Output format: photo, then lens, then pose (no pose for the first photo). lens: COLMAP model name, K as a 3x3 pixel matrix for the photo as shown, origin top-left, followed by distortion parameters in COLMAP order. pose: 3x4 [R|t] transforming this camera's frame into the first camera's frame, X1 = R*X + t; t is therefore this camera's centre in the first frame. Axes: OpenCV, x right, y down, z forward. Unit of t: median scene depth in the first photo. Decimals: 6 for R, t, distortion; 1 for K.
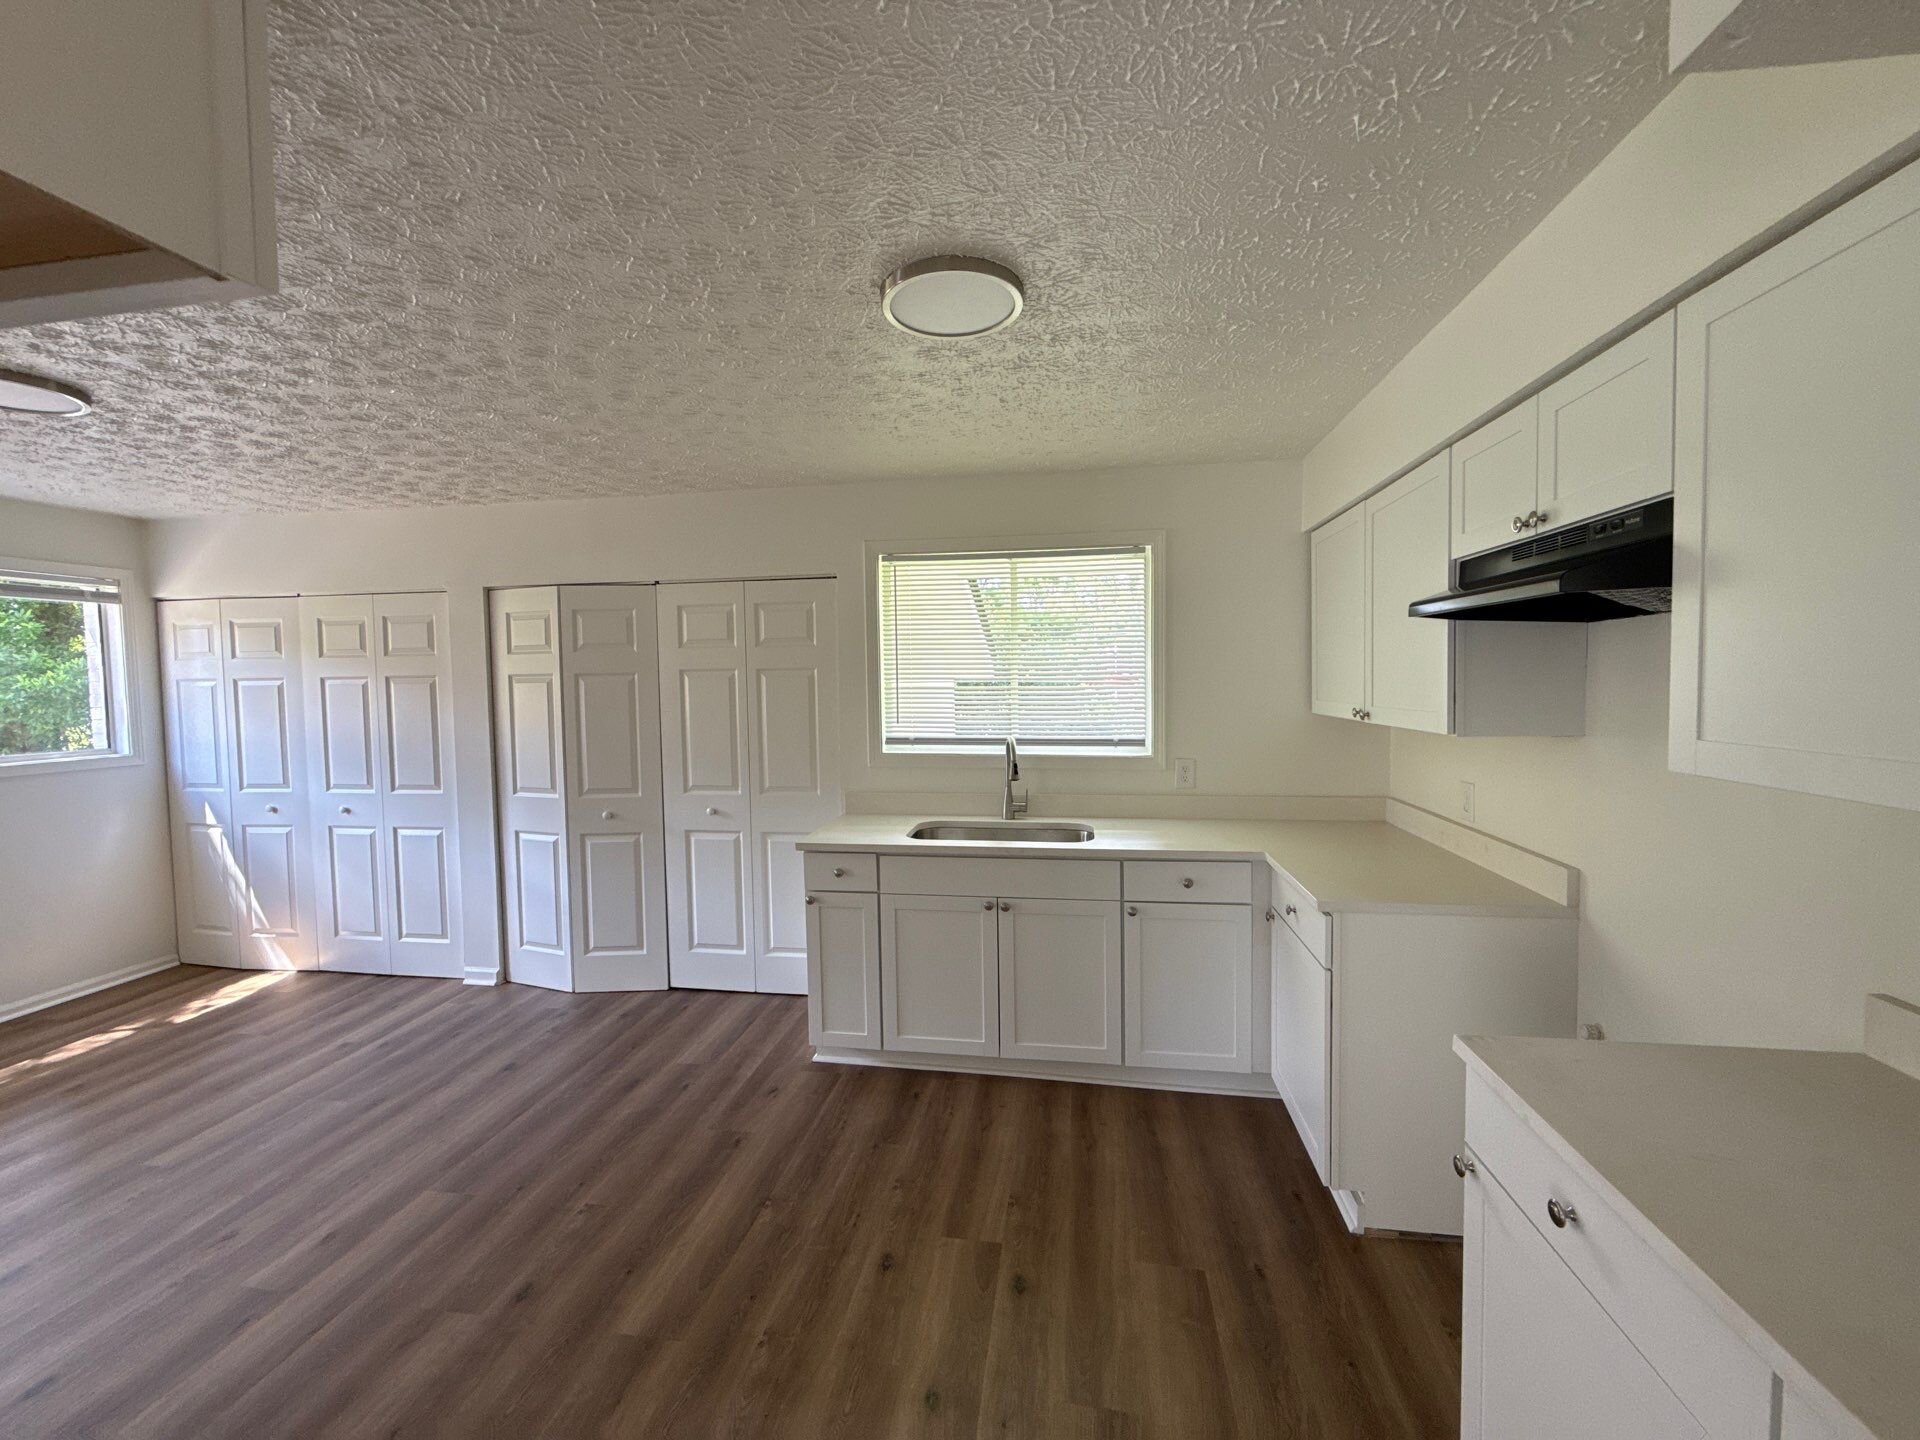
lens RADIAL K [[761.0, 0, 964.8], [0, 761.0, 716.9], [0, 0, 1]] dist [0.000545, -0.000087]
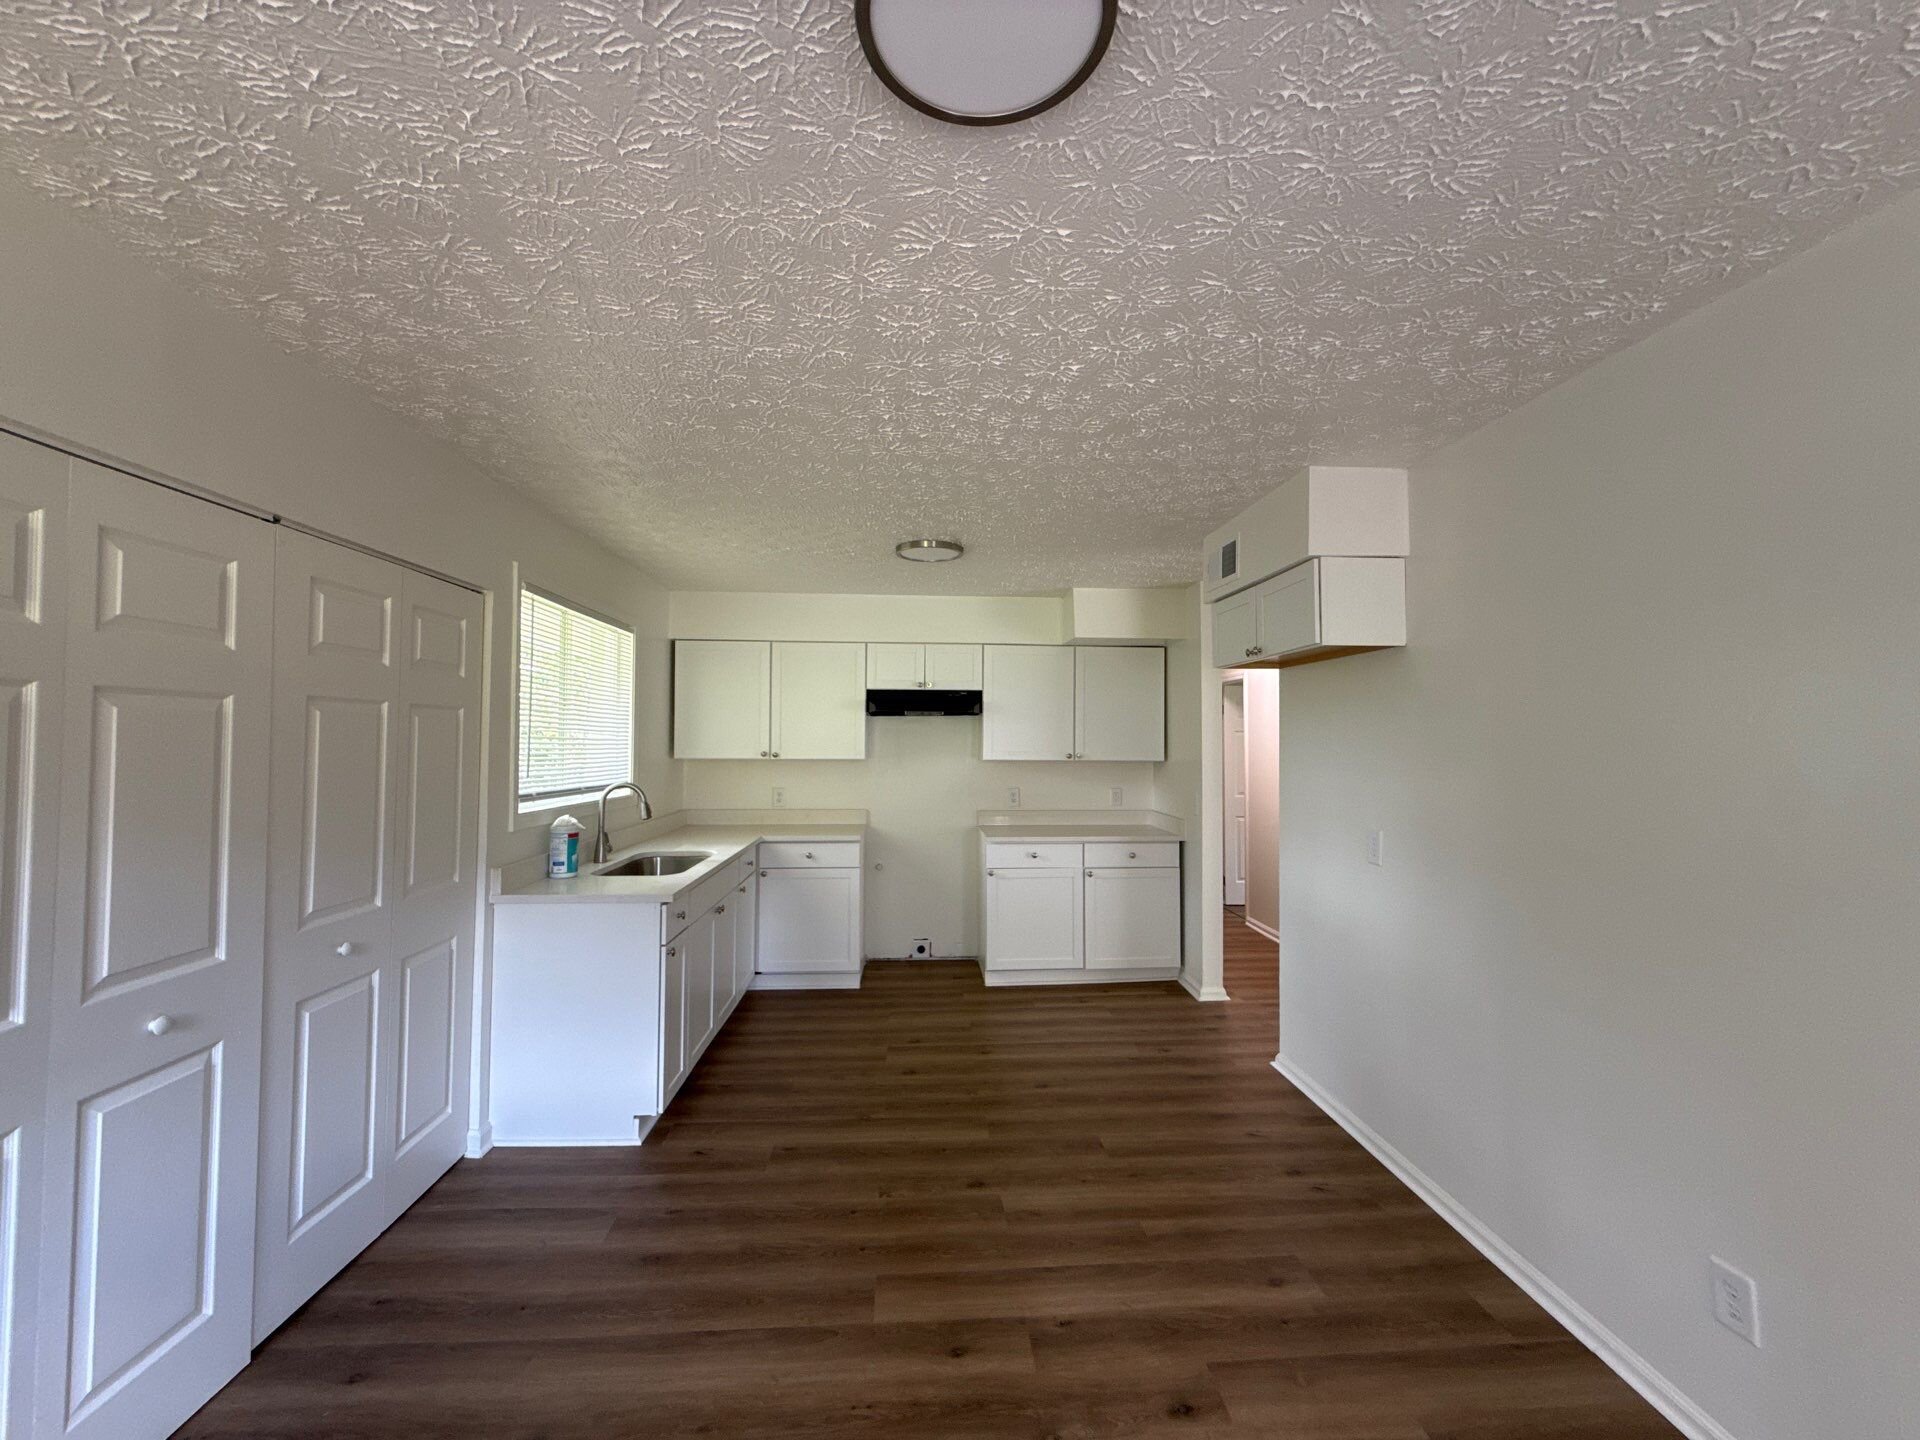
lens RADIAL K [[777.8, 0, 960.0], [0, 777.8, 720.0], [0, 0, 1]] dist [0.000871, -0.000058]
pose [[-0.223335, 0.038666, 0.973975, -1.643445], [0.046914, 0.998481, -0.028882, -0.011329], [-0.973612, 0.039243, -0.224810, 1.110706]]
